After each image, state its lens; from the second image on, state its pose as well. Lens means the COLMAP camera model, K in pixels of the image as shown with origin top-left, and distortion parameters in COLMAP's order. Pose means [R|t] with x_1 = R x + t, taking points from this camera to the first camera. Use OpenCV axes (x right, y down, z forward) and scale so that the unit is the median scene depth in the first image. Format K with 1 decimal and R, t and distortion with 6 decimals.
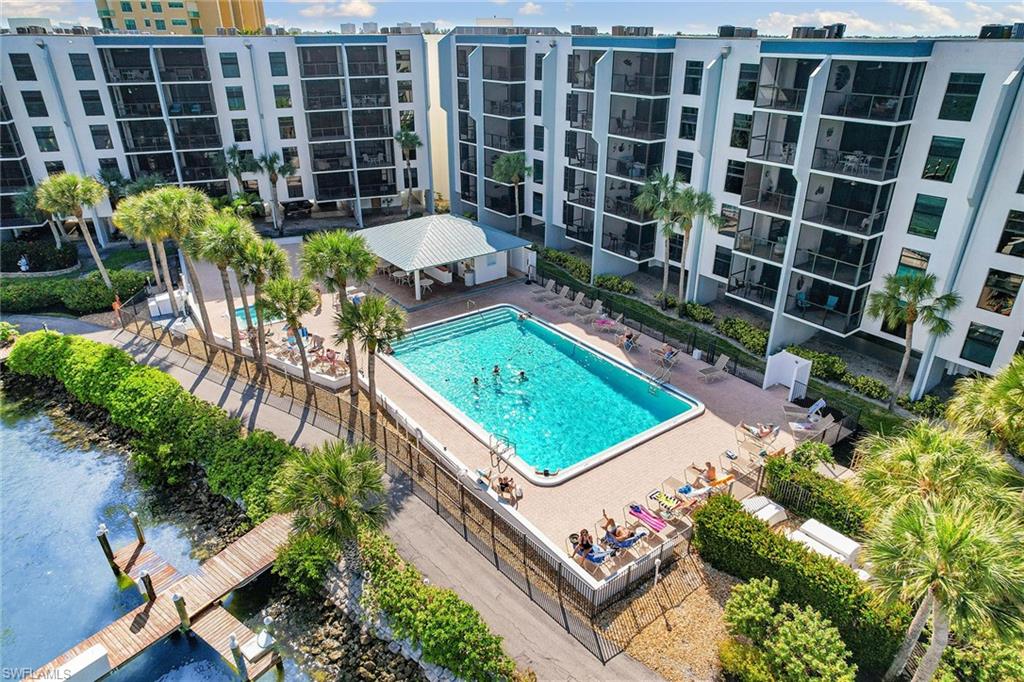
lens RADIAL K [[650.6, 0, 512.0], [0, 650.6, 341.0], [0, 0, 1]] dist [-0.008138, 0.001914]
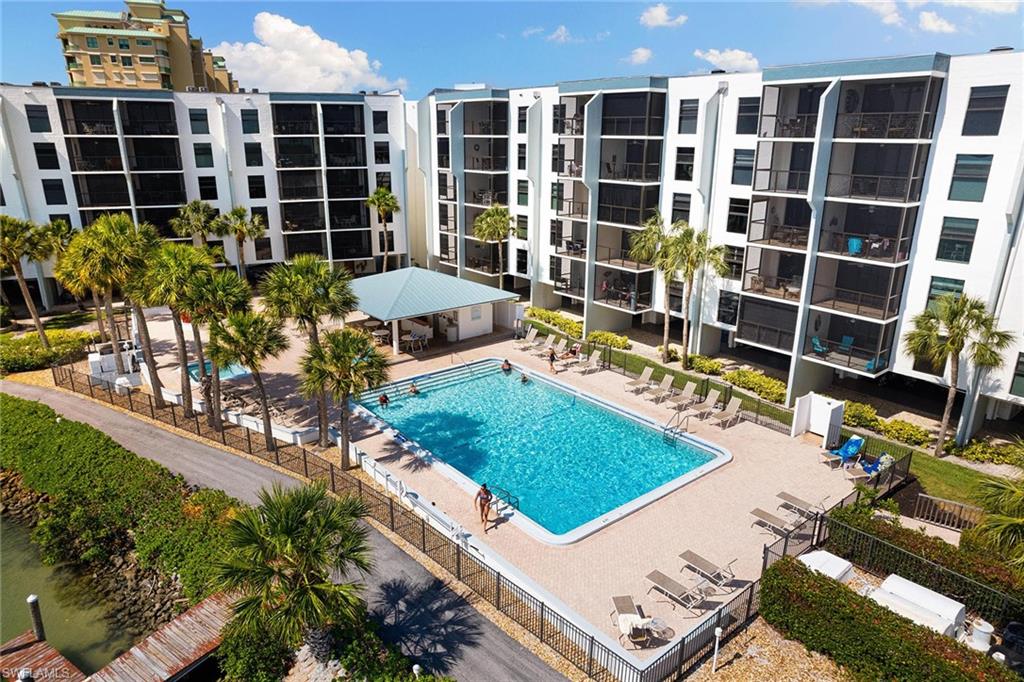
lens RADIAL K [[650.6, 0, 512.0], [0, 650.6, 341.0], [0, 0, 1]] dist [-0.008138, 0.001914]
pose [[0.998838, -0.008436, 0.047452, -0.023665], [0.015212, 0.989418, -0.144294, 0.046103], [-0.045733, 0.144848, 0.988396, 0.086490]]
